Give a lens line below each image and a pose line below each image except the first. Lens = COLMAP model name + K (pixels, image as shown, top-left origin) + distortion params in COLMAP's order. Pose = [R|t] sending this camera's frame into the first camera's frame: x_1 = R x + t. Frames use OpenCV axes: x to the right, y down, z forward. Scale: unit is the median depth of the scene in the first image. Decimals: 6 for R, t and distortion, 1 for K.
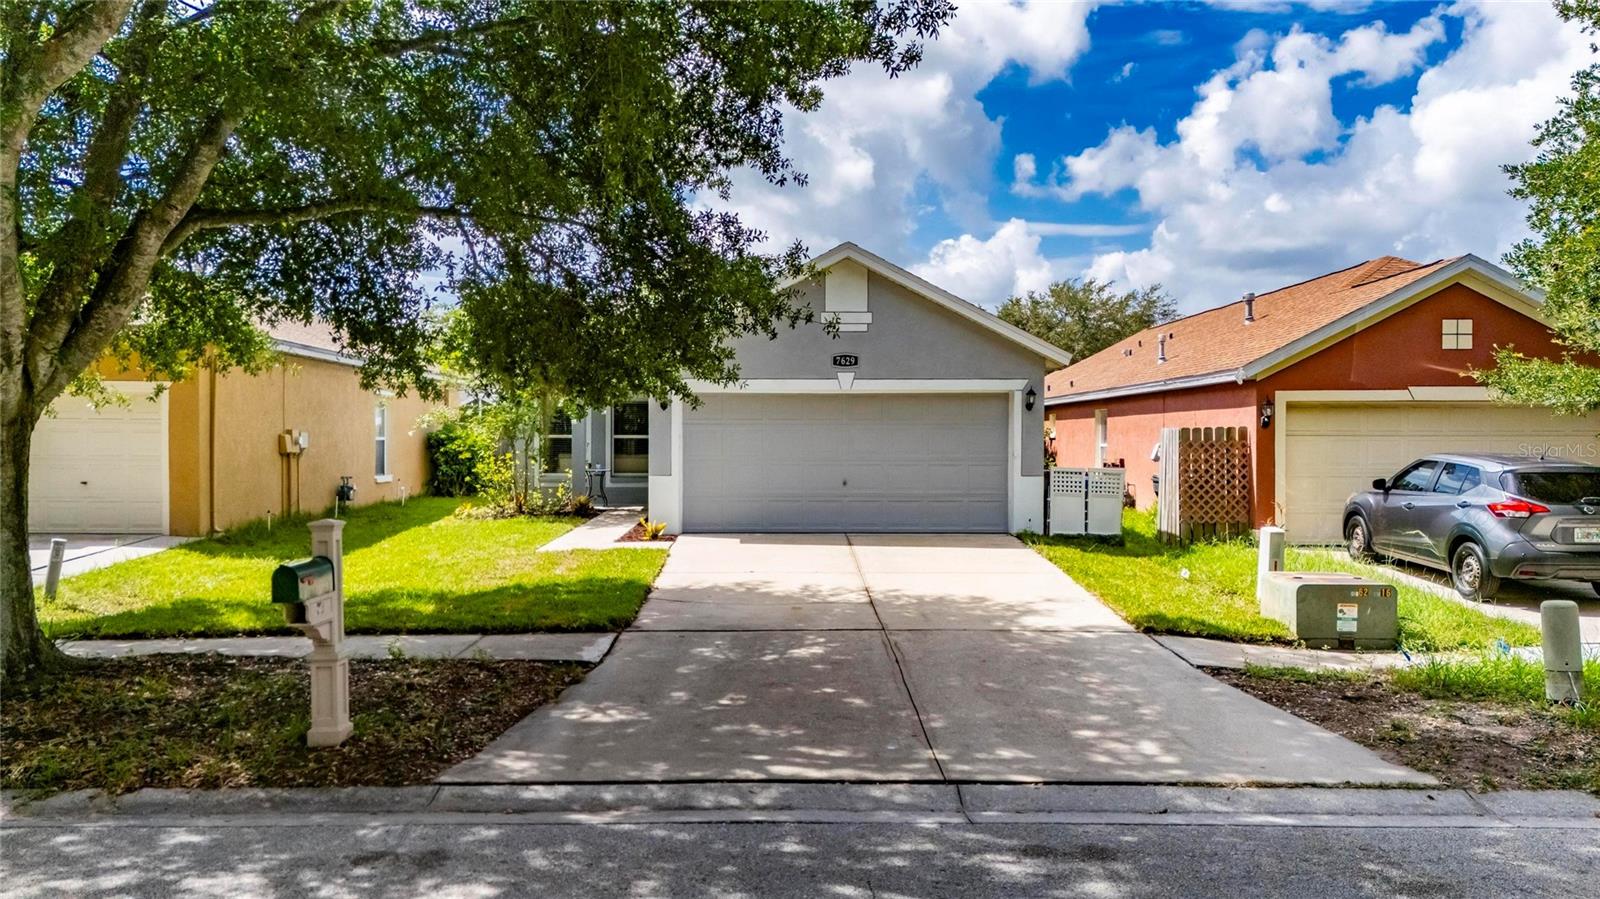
lens RADIAL K [[1258.6, 0, 808.4], [0, 1258.6, 446.2], [0, 0, 1]] dist [0.098180, -0.130201]
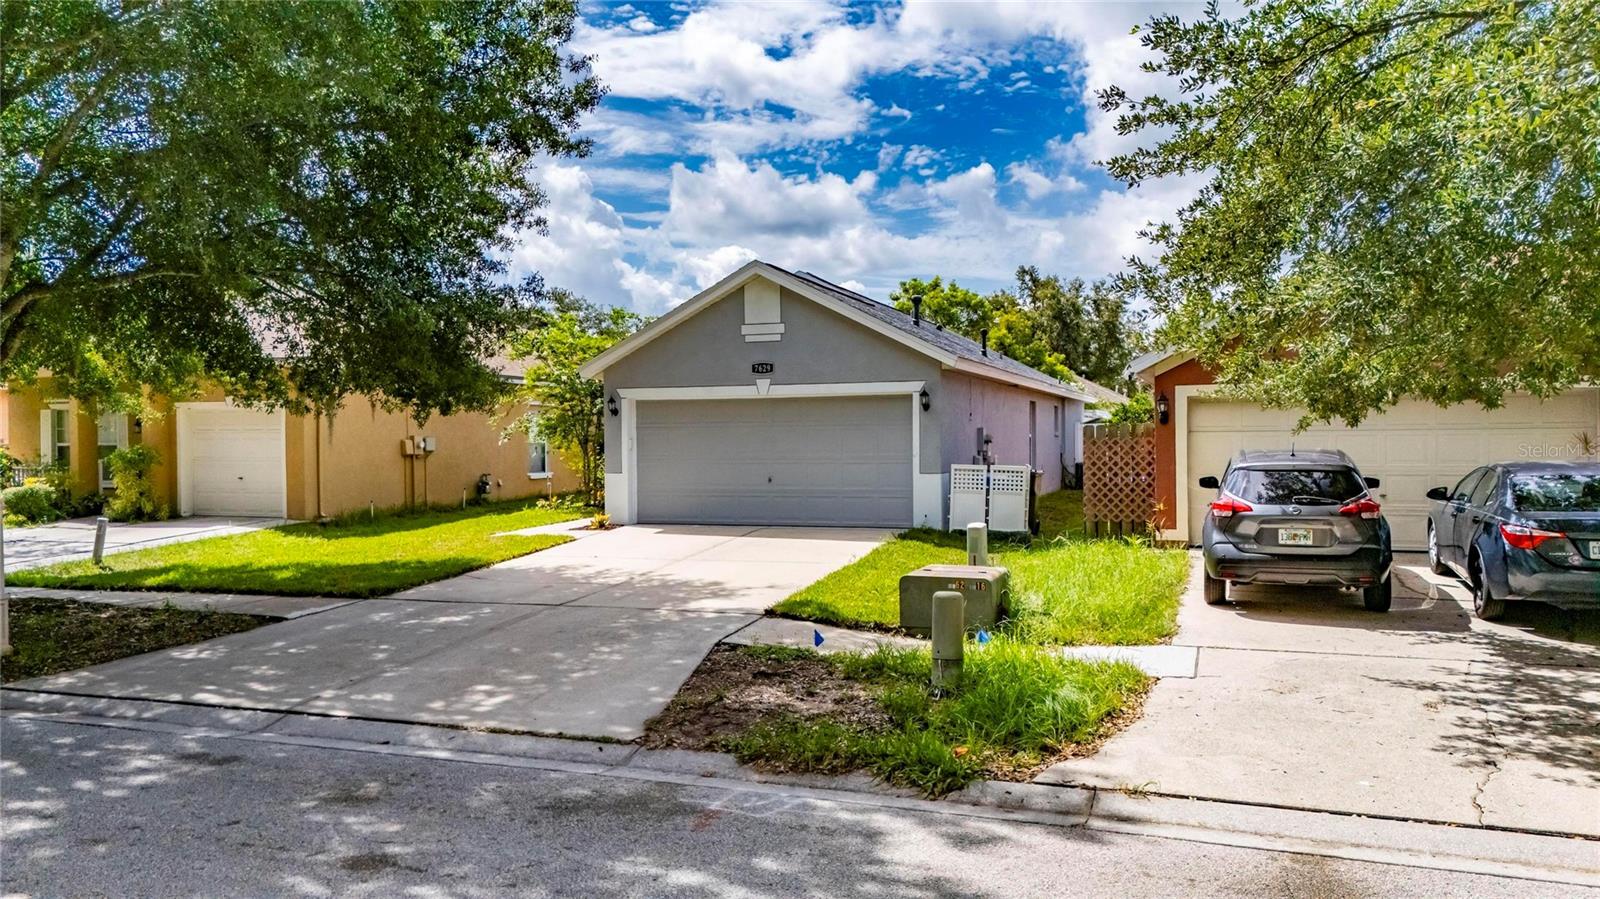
lens RADIAL K [[1258.6, 0, 808.4], [0, 1258.6, 446.2], [0, 0, 1]] dist [0.098180, -0.130201]
pose [[0.926782, -0.007527, -0.375524, 0.476602], [0.008190, 0.999966, 0.000168, 0.000003], [0.375510, -0.003231, 0.926813, 0.001131]]
